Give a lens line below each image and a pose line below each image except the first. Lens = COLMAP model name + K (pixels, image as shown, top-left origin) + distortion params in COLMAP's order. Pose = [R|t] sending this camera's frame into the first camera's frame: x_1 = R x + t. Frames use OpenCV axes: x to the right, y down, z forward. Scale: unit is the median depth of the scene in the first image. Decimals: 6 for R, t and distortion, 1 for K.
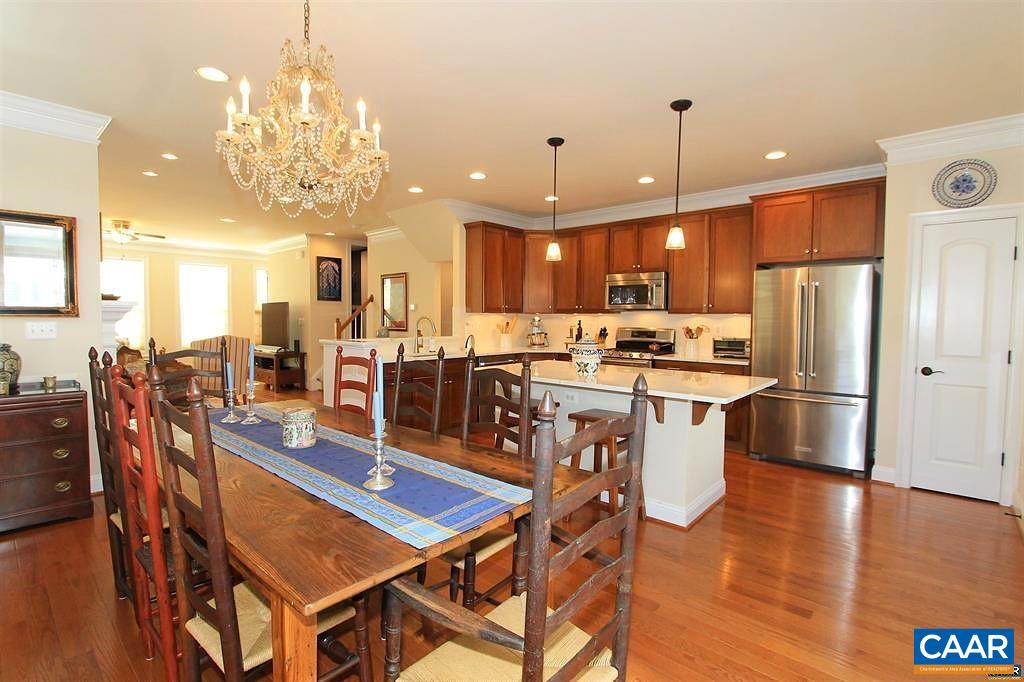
lens RADIAL K [[485.1, 0, 512.0], [0, 485.1, 341.0], [0, 0, 1]] dist [-0.023364, 0.000174]
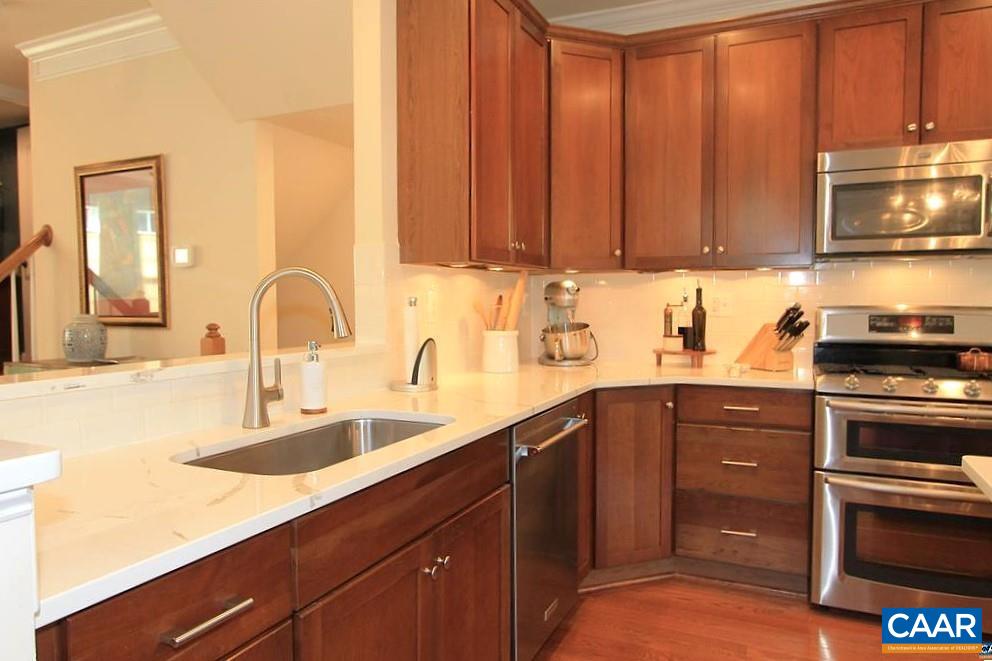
lens RADIAL K [[666.0, 0, 496.0], [0, 666.0, 330.5], [0, 0, 1]] dist [-0.011033, -0.000244]
pose [[0.955854, -0.025533, 0.292732, -0.165696], [0.025134, 0.999671, 0.005124, -0.018647], [-0.292767, 0.002460, 0.956181, 0.611127]]
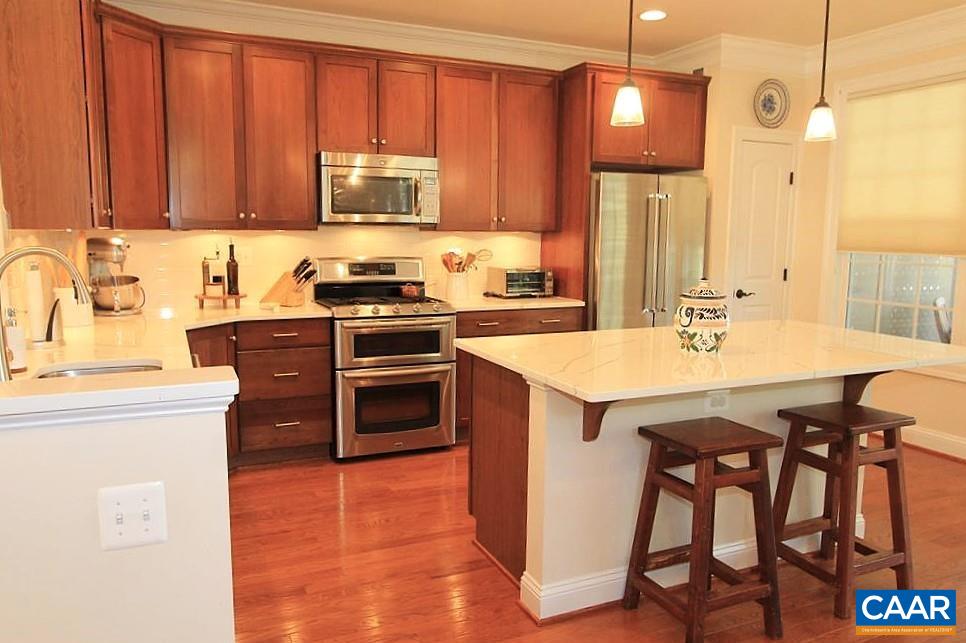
lens RADIAL K [[693.0, 0, 483.0], [0, 693.0, 321.5], [0, 0, 1]] dist [-0.000749, 0.000960]
pose [[0.404419, -0.122206, 0.906373, -0.392573], [0.038392, 0.992427, 0.116679, -0.040971], [-0.913768, -0.012390, 0.406048, 0.559608]]
